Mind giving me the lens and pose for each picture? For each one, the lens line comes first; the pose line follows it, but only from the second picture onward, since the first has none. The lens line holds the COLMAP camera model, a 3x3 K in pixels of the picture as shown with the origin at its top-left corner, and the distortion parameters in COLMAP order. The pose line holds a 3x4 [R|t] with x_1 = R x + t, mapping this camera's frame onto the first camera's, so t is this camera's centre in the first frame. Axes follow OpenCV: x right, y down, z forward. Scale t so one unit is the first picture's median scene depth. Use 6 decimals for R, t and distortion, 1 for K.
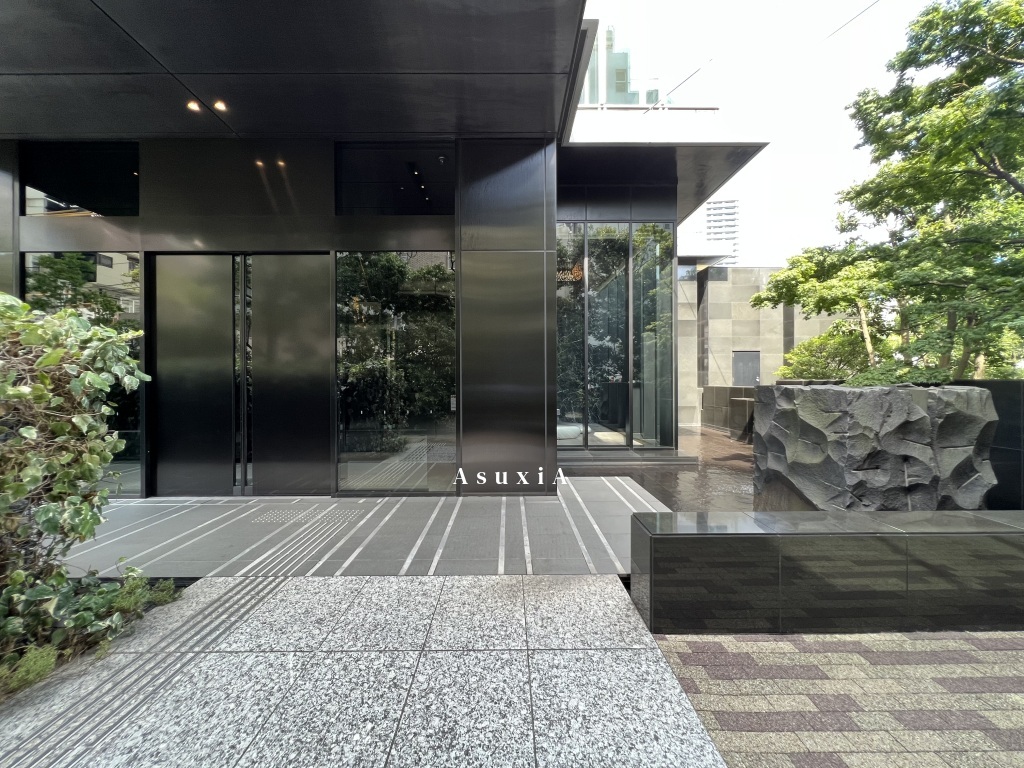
lens RADIAL K [[408.2, 0, 511.5], [0, 408.2, 382.4], [0, 0, 1]] dist [-0.003704, 0.000144]
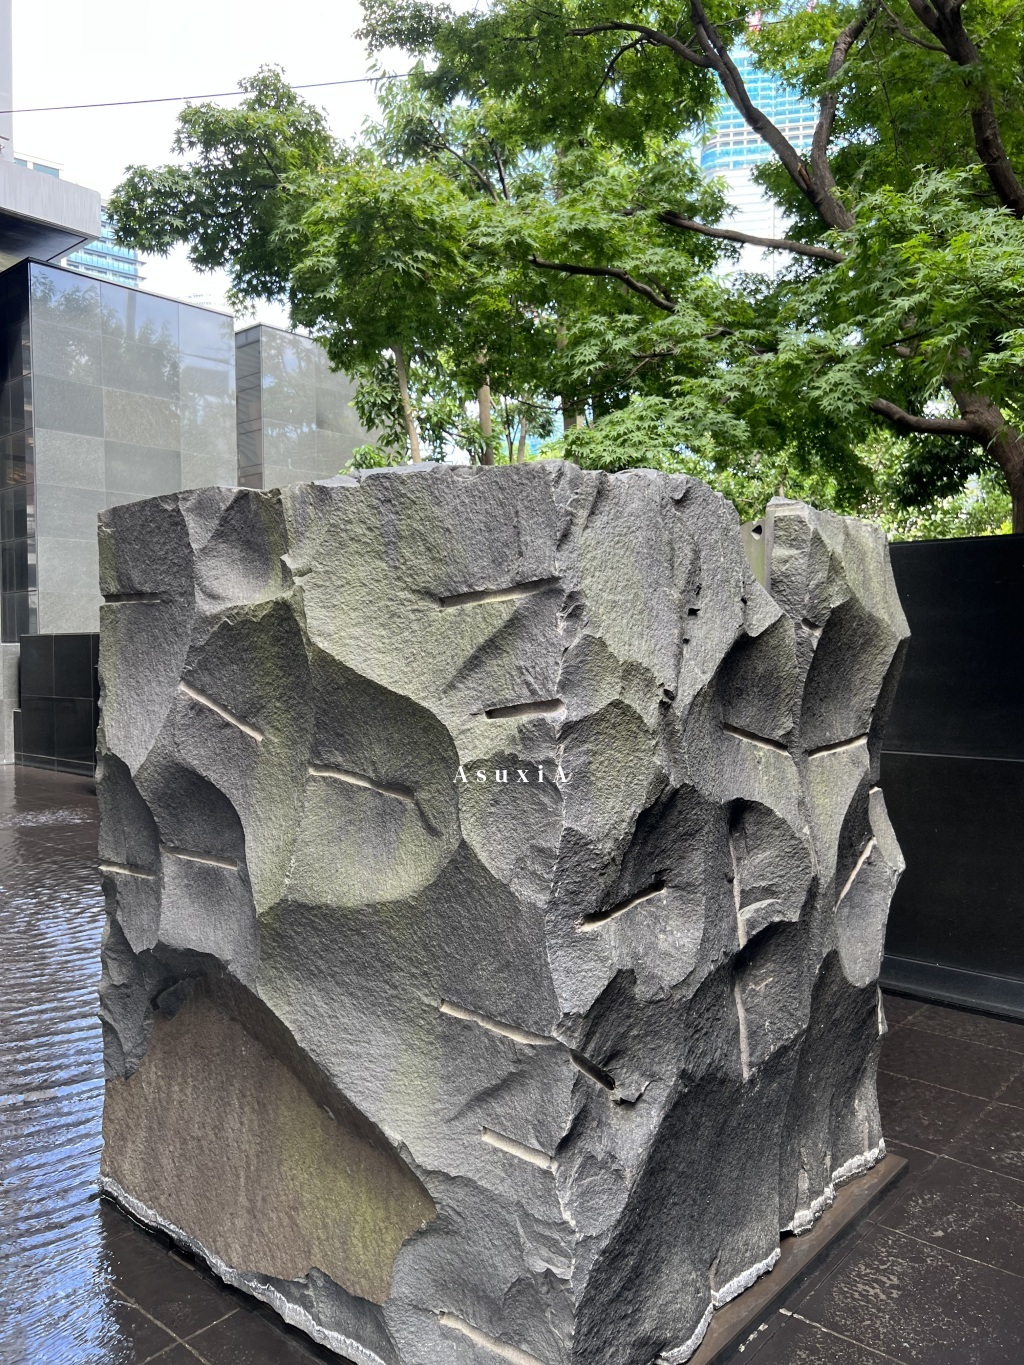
lens RADIAL K [[1041.0, 0, 512.1], [0, 1041.0, 679.7], [0, 0, 1]] dist [0.039749, -0.002860]
pose [[0.666022, -0.021391, 0.745625, 0.477020], [0.003862, 0.999674, 0.025229, 0.099610], [-0.745922, -0.013924, 0.665888, 0.706737]]
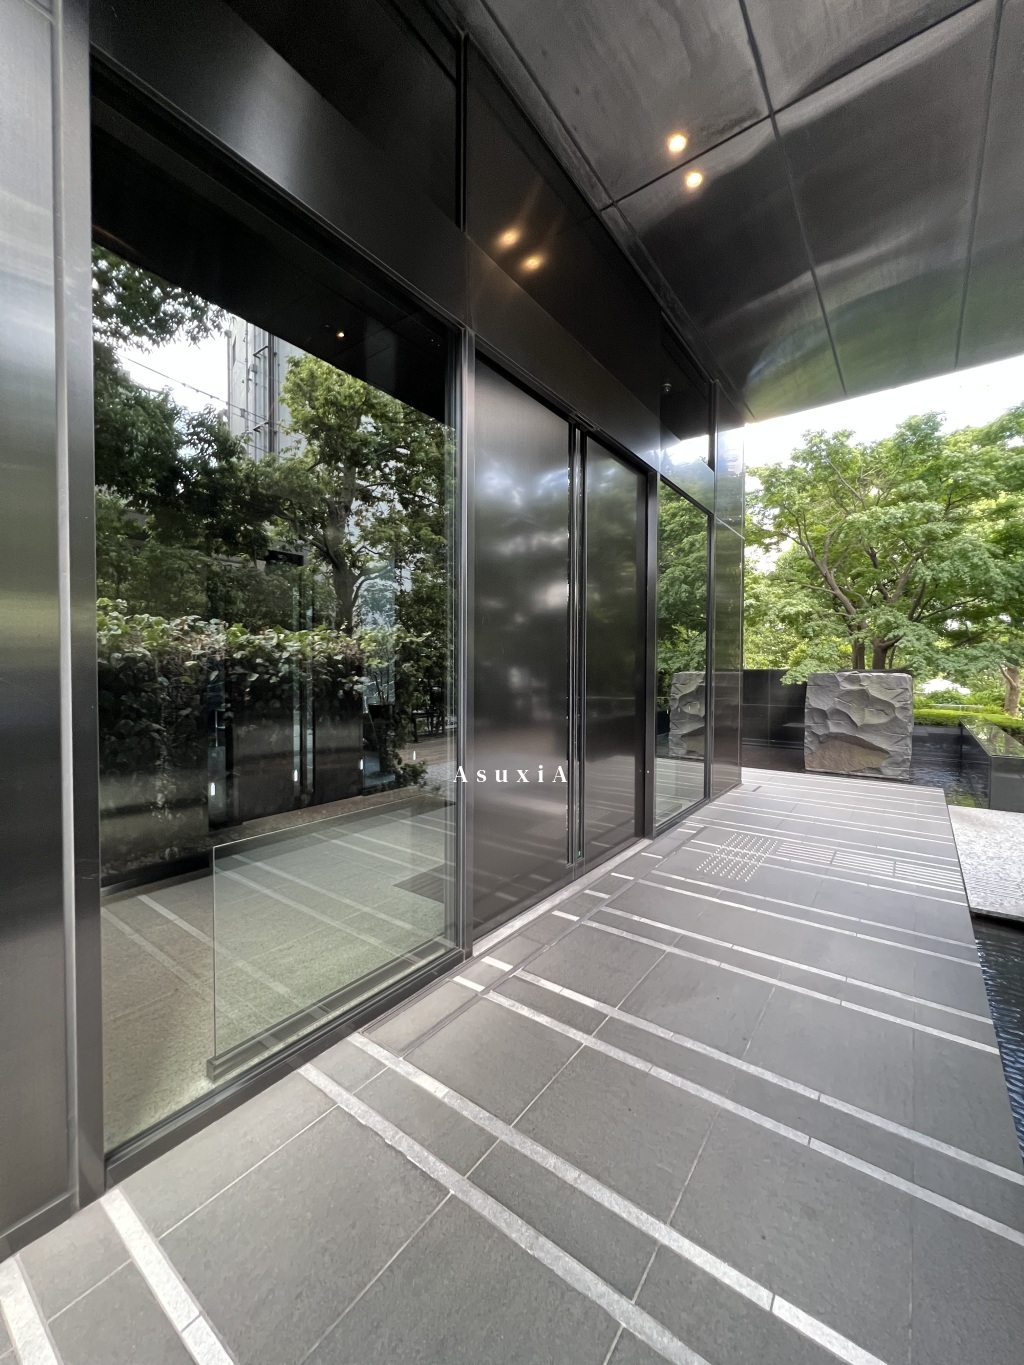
lens RADIAL K [[544.1, 0, 515.0], [0, 544.1, 685.3], [0, 0, 1]] dist [-0.003704, 0.000144]
pose [[0.601571, -0.018357, 0.798608, -1.848493], [0.000300, 0.999741, 0.022754, 0.008794], [-0.798819, -0.013448, 0.601421, 0.922568]]
